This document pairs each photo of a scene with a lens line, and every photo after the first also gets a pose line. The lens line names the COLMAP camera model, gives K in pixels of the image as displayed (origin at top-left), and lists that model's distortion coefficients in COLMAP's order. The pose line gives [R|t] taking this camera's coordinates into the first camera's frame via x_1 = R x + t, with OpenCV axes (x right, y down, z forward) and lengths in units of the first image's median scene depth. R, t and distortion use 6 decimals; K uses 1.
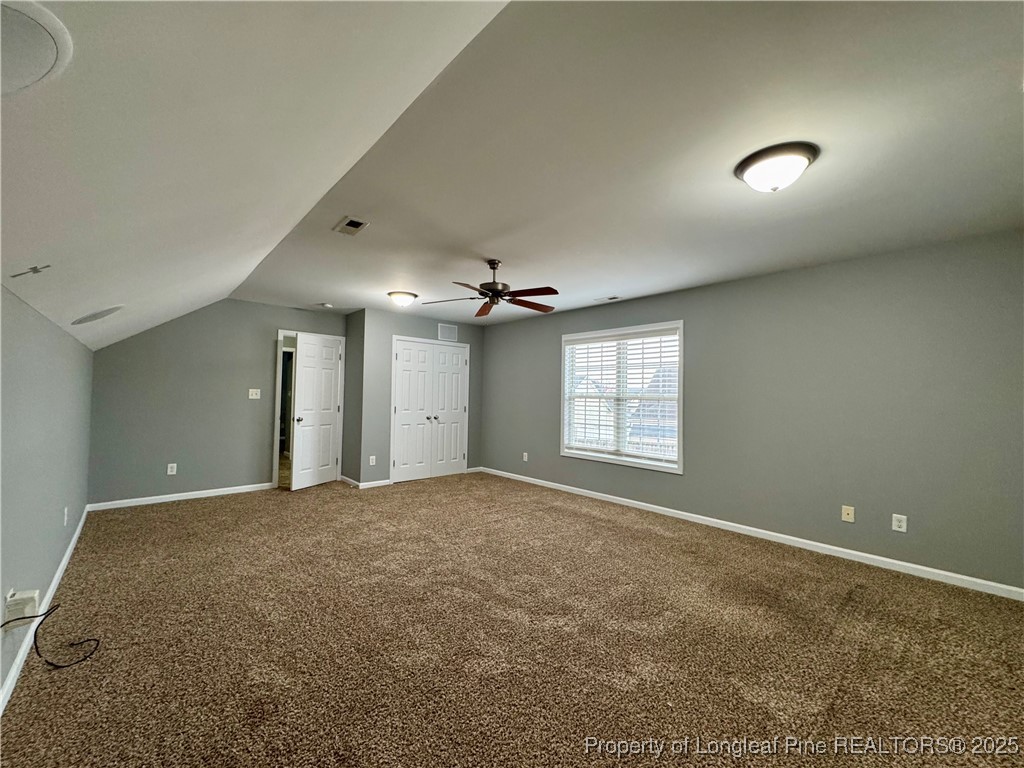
lens RADIAL K [[408.0, 0, 509.5], [0, 408.0, 388.4], [0, 0, 1]] dist [-0.002685, -0.000004]
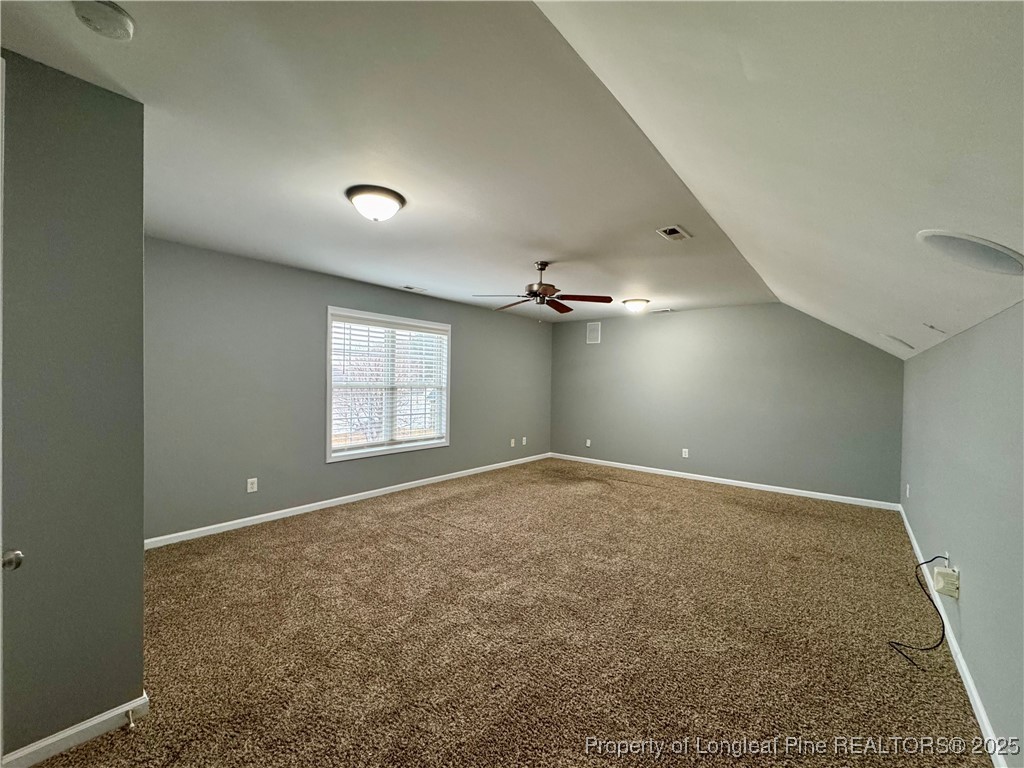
lens RADIAL K [[408.0, 0, 509.1], [0, 408.0, 379.9], [0, 0, 1]] dist [-0.002685, -0.000004]
pose [[-0.140649, -0.004268, 0.990050, -0.789023], [-0.025944, 0.999663, 0.000624, -0.001297], [-0.989720, -0.025598, -0.140713, 0.899313]]
